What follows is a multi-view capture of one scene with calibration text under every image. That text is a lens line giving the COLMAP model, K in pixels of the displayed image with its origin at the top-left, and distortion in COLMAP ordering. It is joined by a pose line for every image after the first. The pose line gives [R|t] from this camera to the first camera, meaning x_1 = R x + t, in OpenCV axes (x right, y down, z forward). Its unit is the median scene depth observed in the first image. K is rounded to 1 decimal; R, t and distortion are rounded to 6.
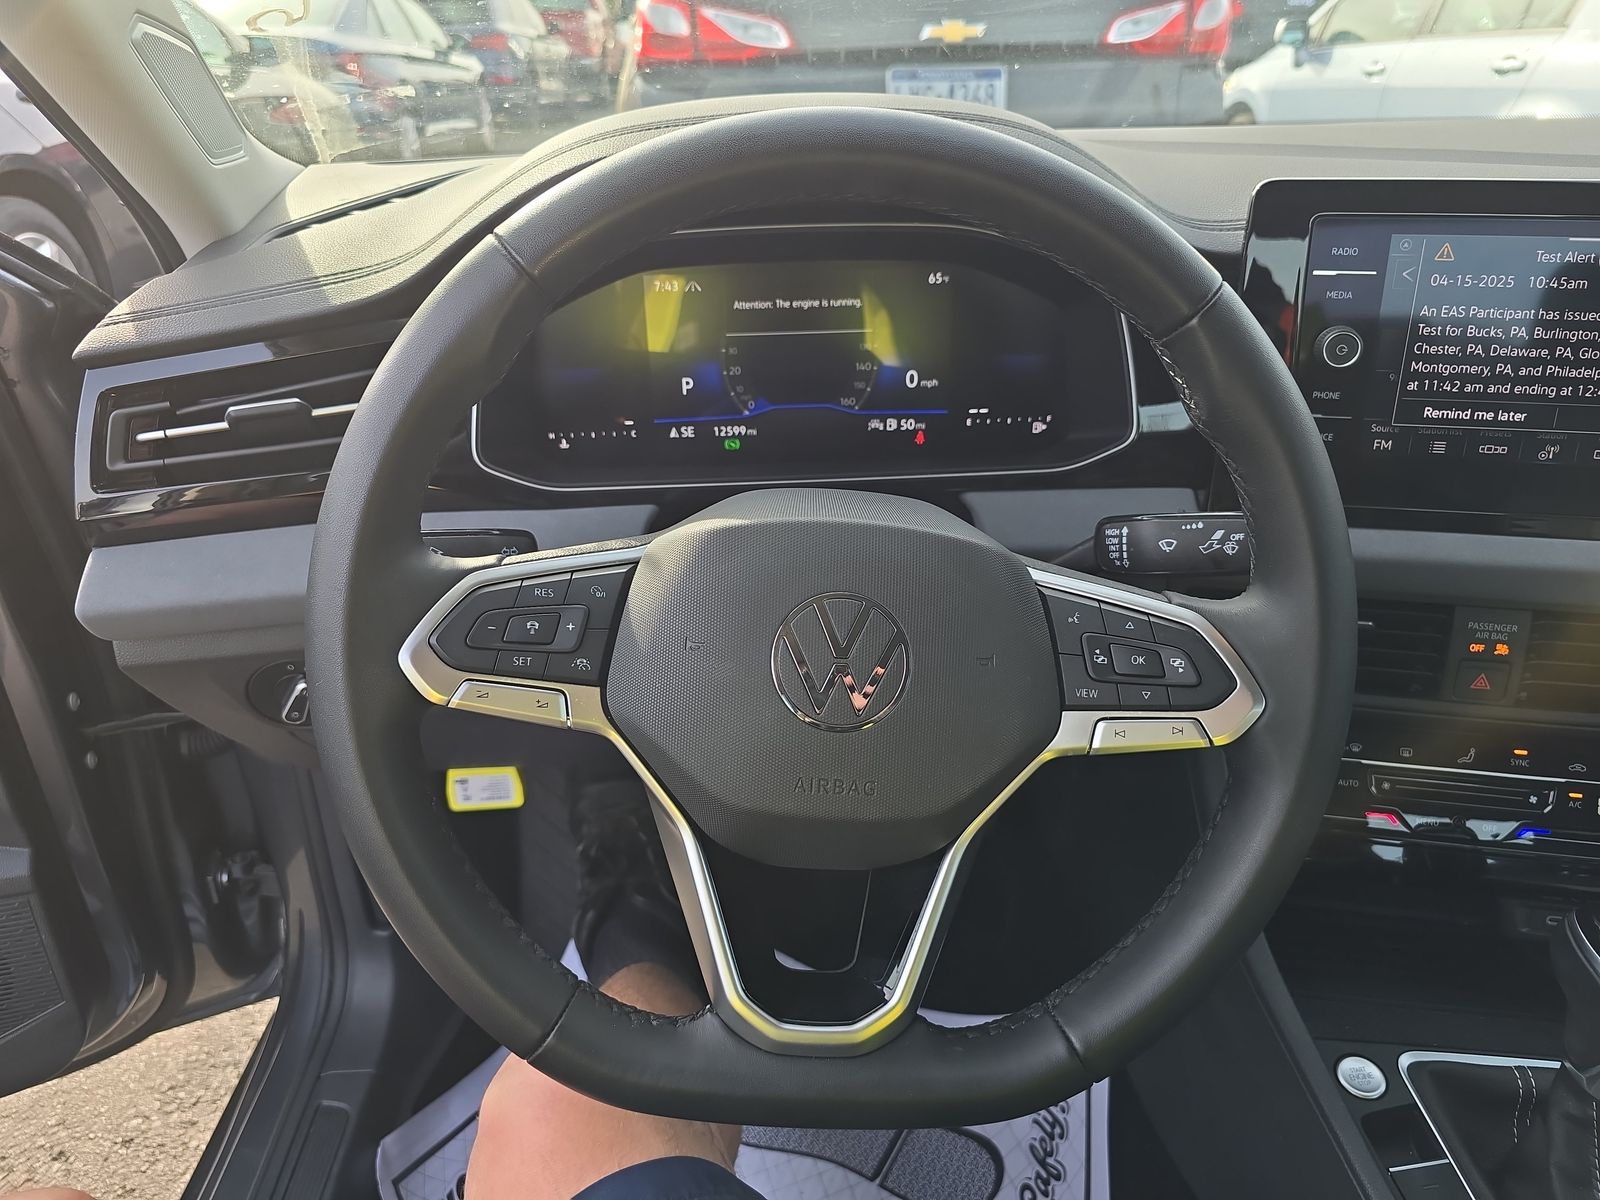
lens RADIAL K [[1095.1, 0, 799.7], [0, 1095.1, 583.5], [0, 0, 1]] dist [-0.021479, 0.002103]
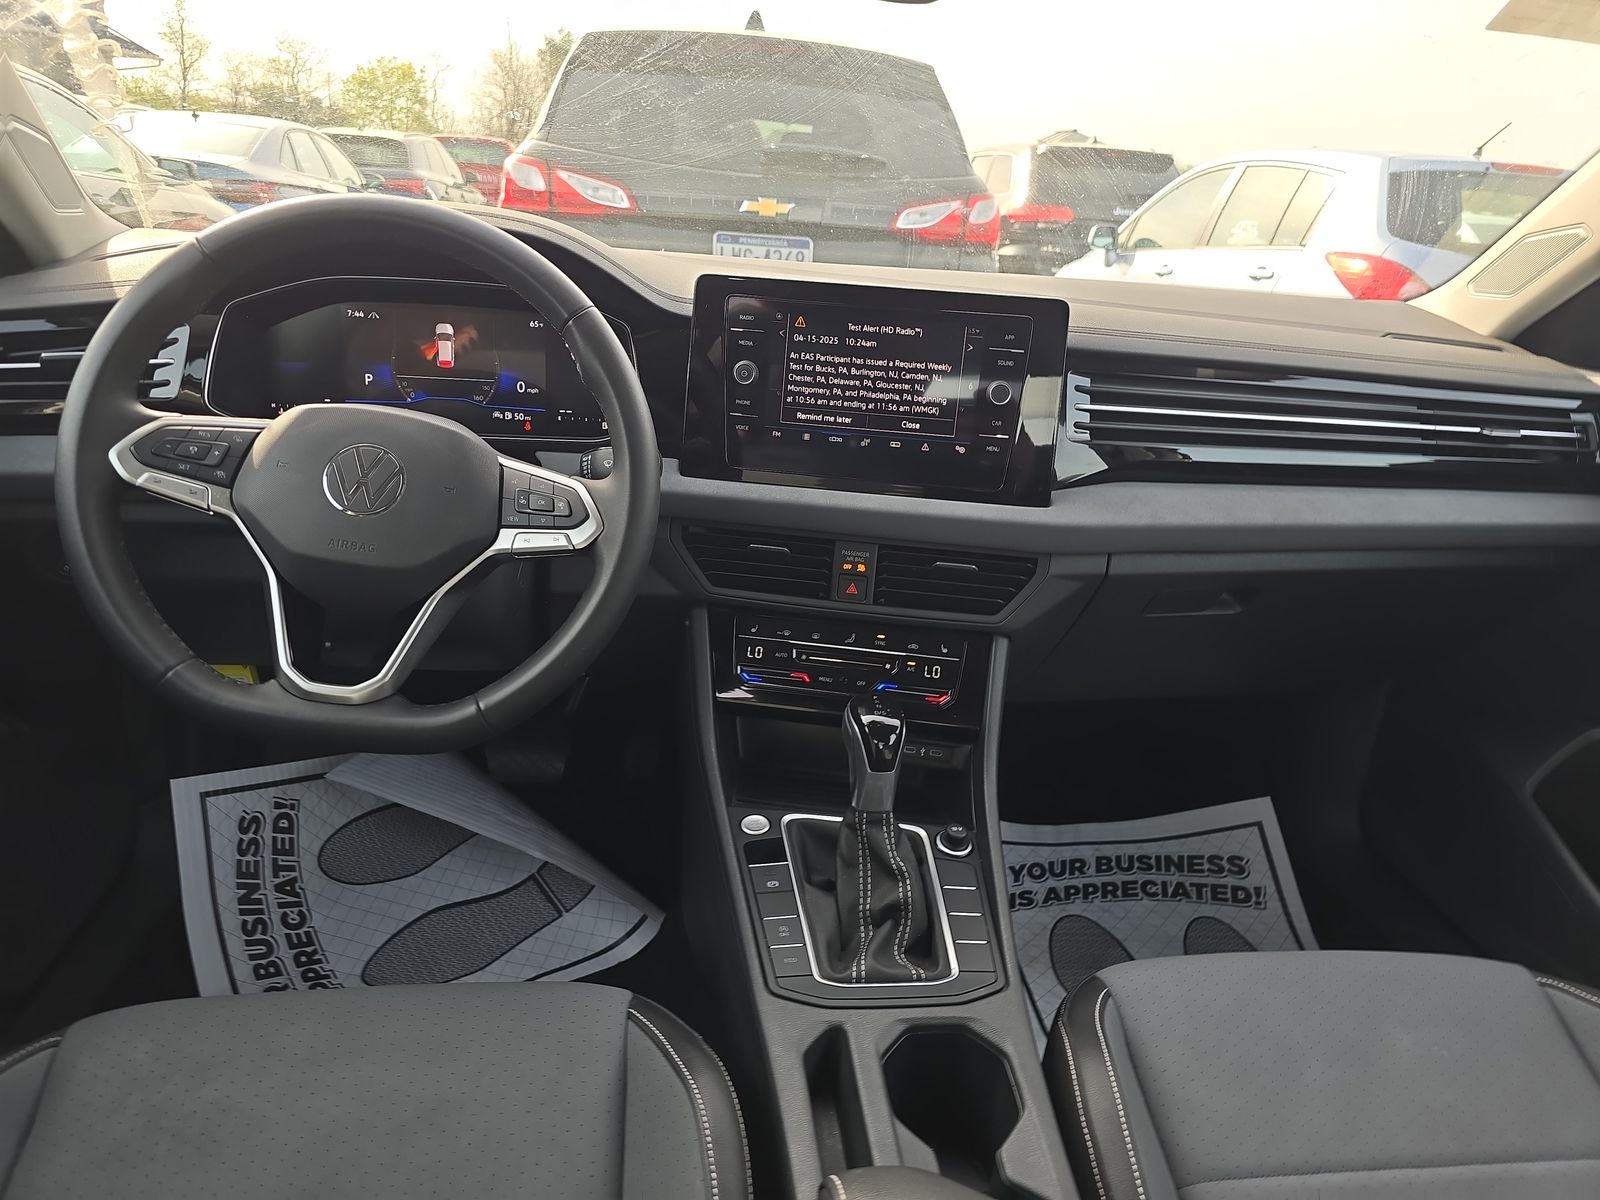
lens RADIAL K [[1068.3, 0, 823.4], [0, 1068.3, 611.1], [0, 0, 1]] dist [0.049557, -0.048360]
pose [[0.995663, 0.059461, 0.071547, 0.465552], [-0.050709, 0.991662, -0.118470, 0.311460], [-0.077995, 0.114328, 0.990377, -0.571561]]
